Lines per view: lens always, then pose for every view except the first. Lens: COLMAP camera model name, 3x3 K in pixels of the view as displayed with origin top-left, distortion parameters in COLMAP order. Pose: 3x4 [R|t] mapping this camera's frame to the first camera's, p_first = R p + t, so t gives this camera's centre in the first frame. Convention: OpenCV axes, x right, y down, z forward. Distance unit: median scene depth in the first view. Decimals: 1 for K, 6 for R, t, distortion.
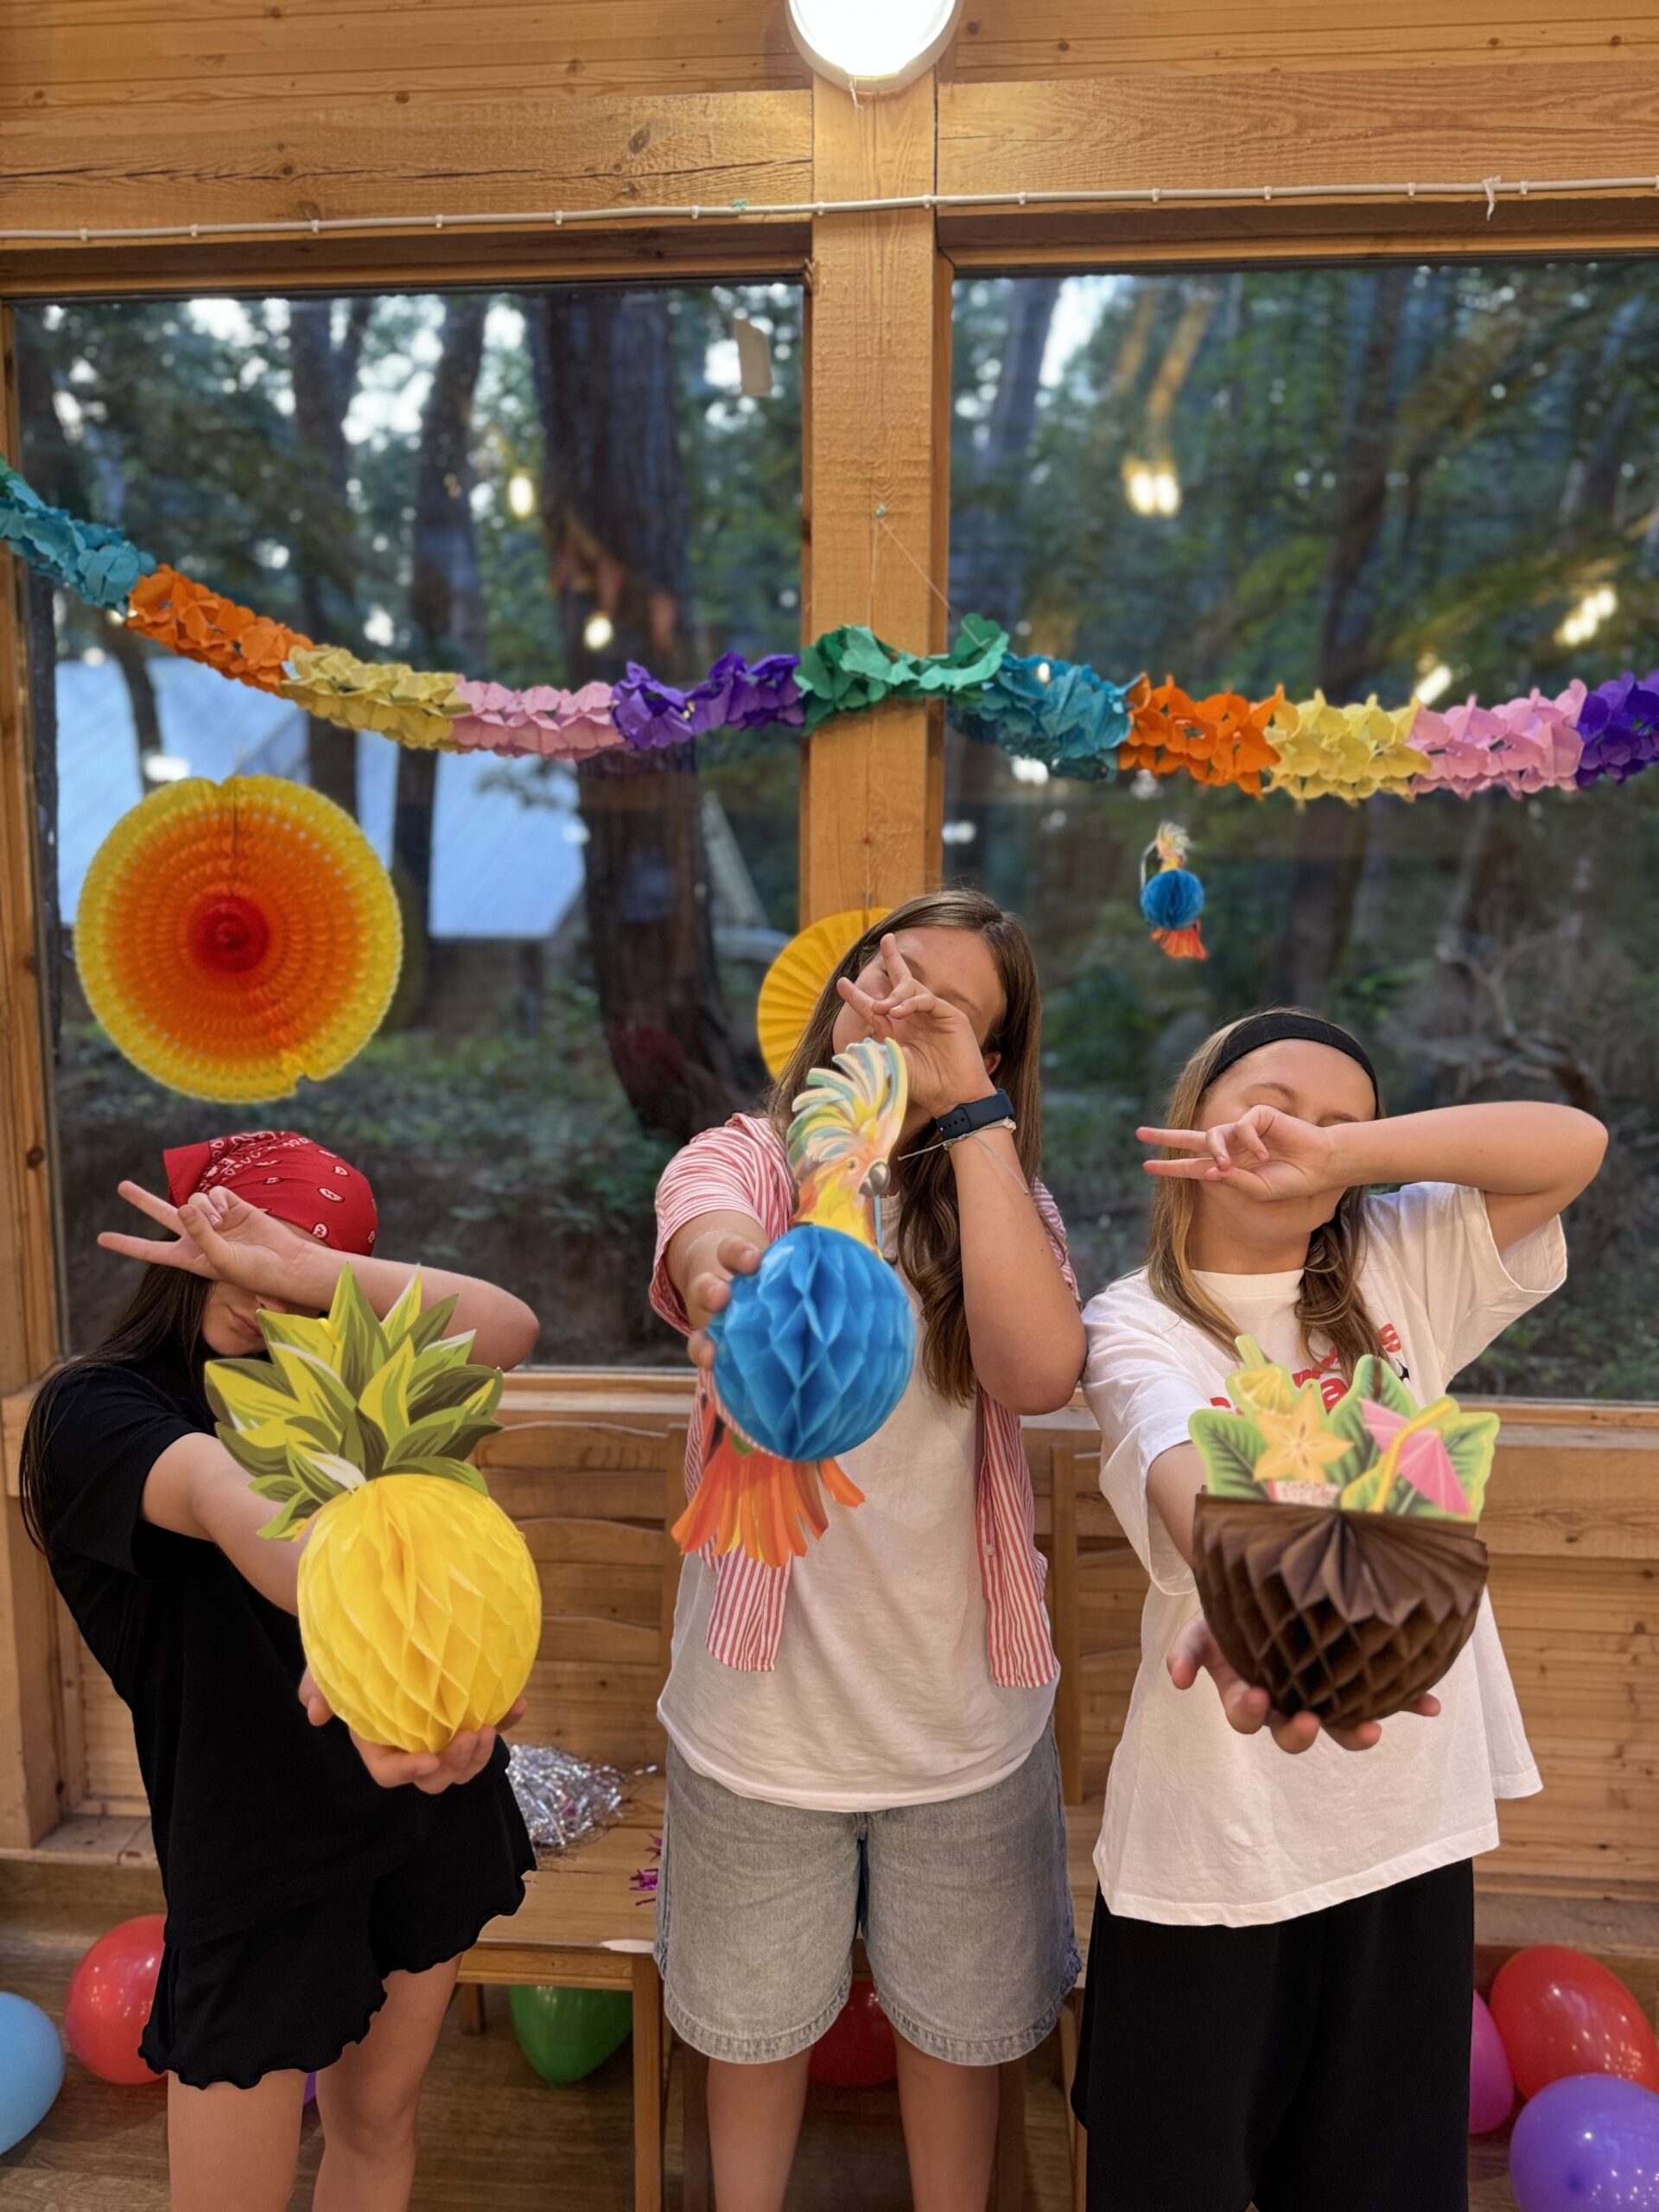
lens RADIAL K [[1537.8, 0, 815.7], [0, 1537.8, 1115.3], [0, 0, 1]] dist [0.005056, -0.016928]
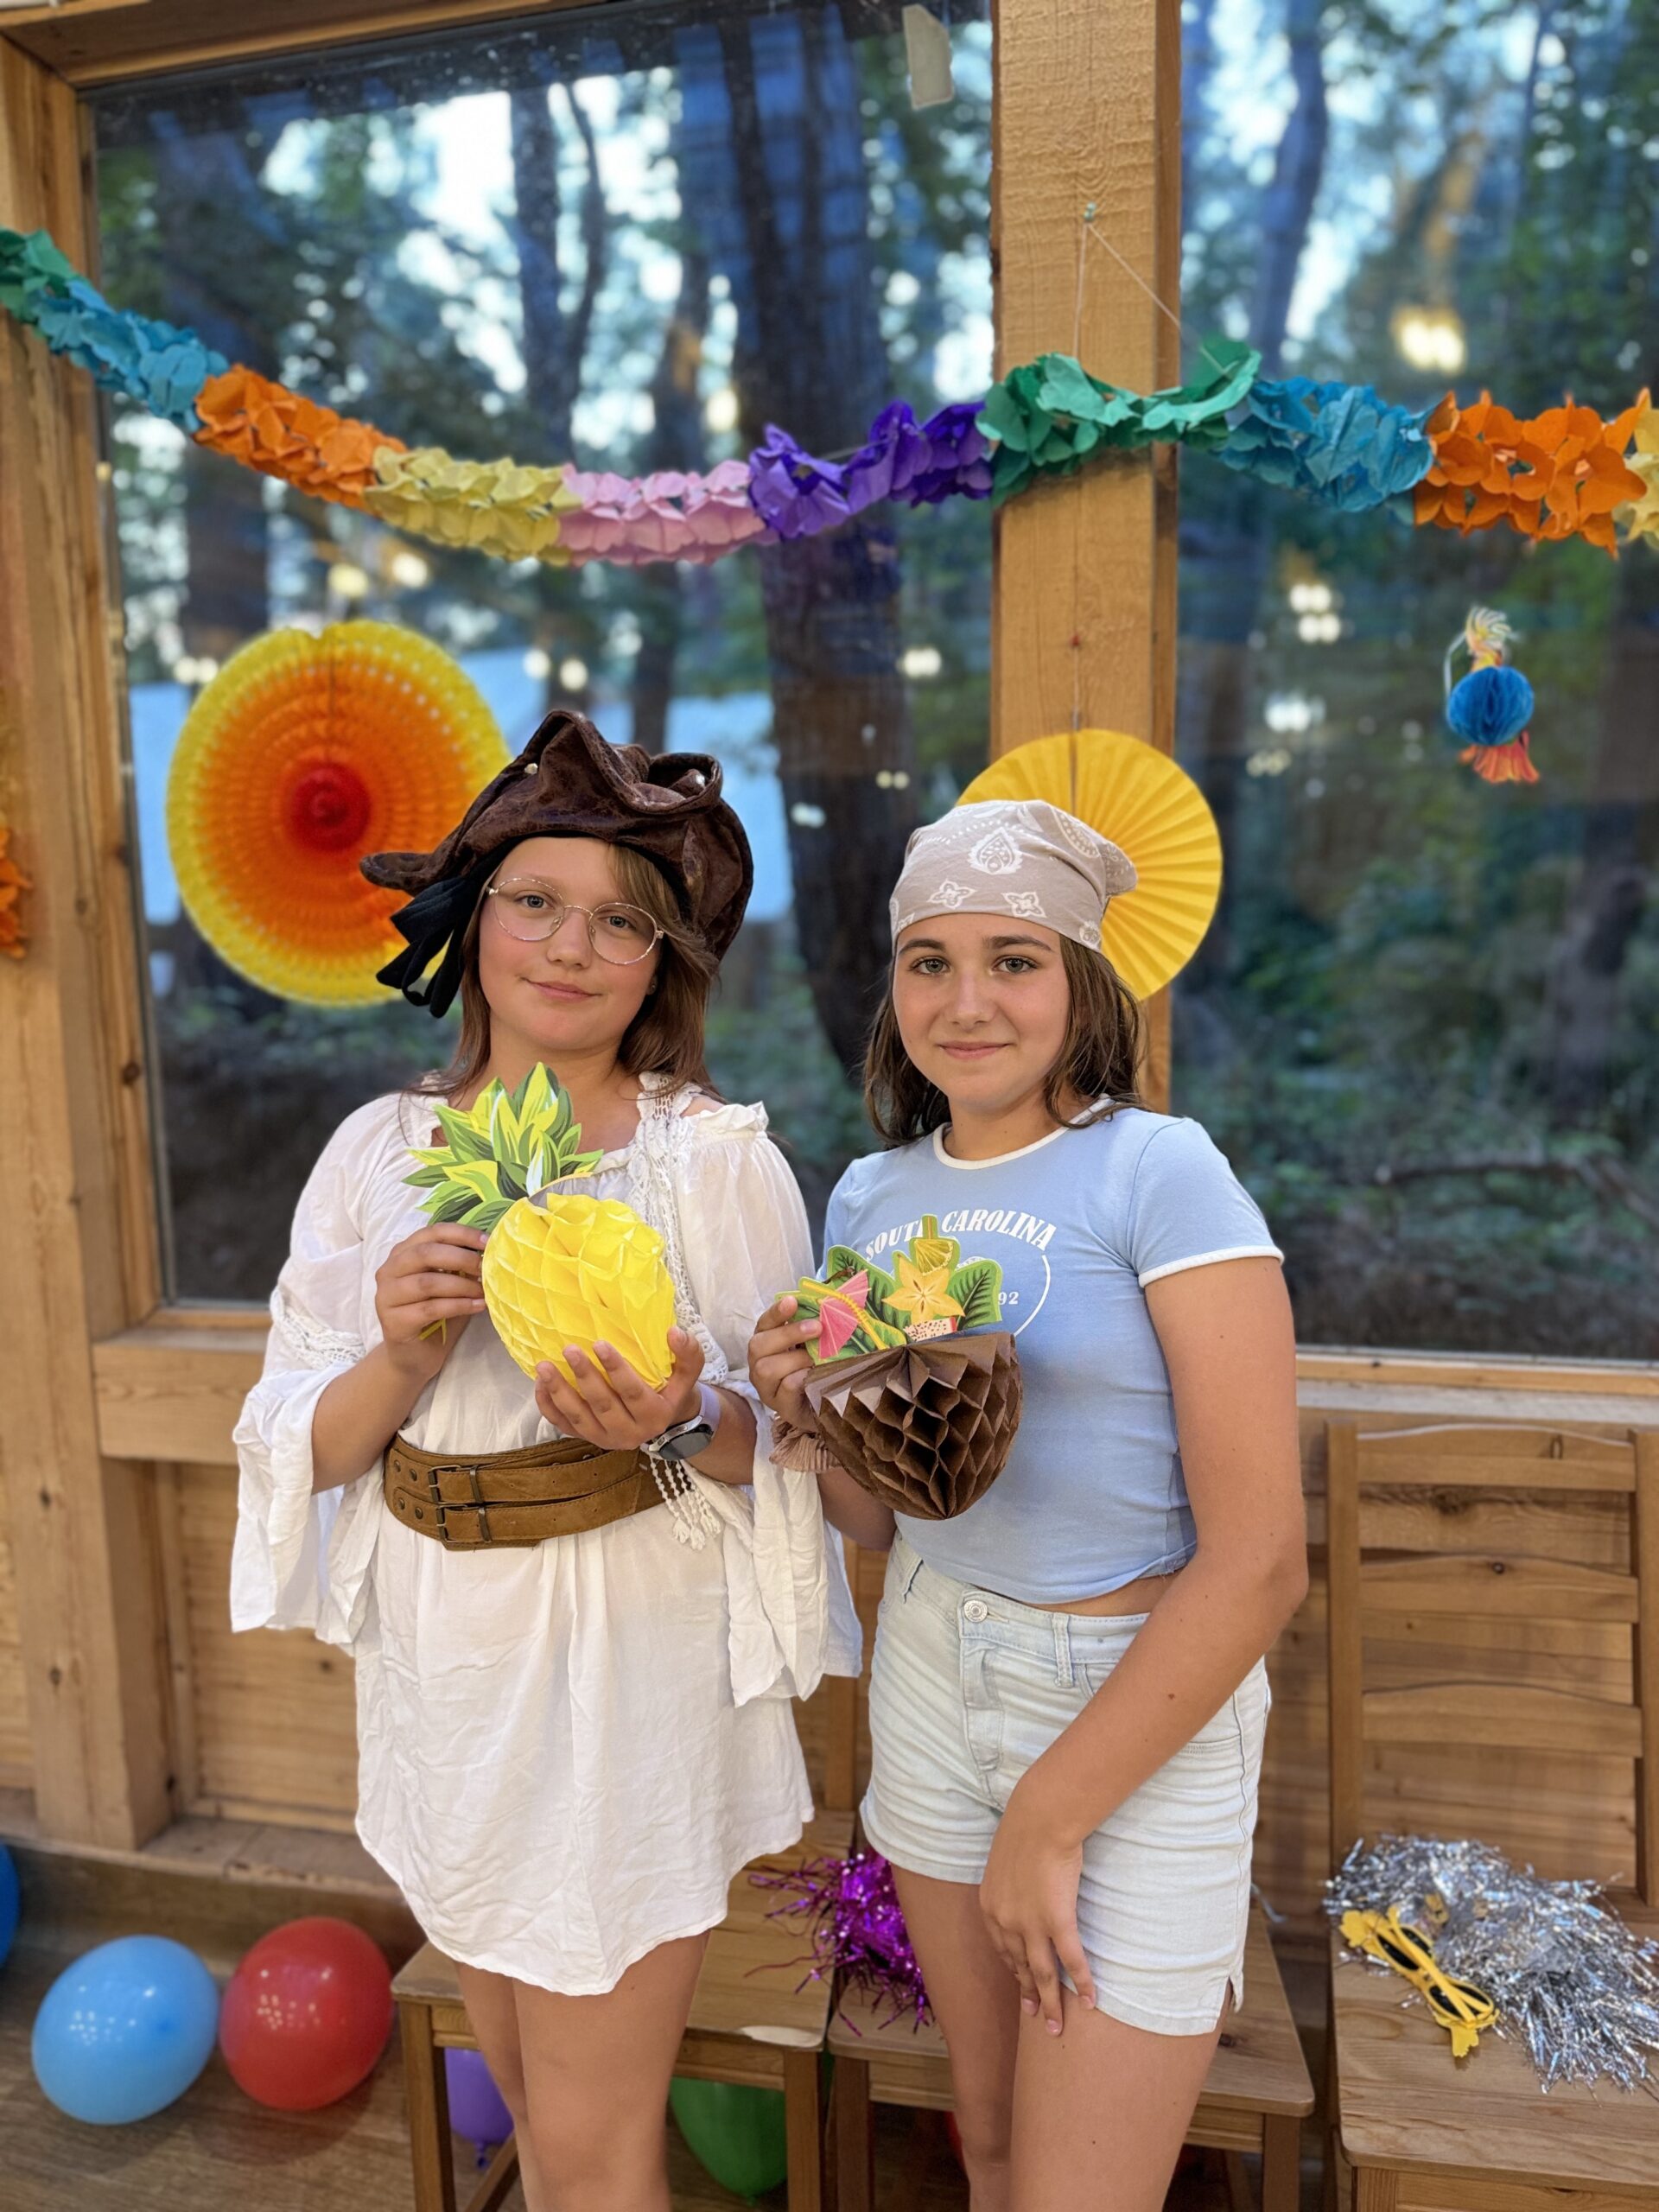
lens RADIAL K [[1537.8, 0, 823.4], [0, 1537.8, 1113.4], [0, 0, 1]] dist [0.005056, -0.016928]
pose [[0.988094, -0.004985, -0.153768, 0.026077], [0.005423, 0.999982, 0.002428, 0.057230], [0.153753, -0.003233, 0.988104, 0.211838]]
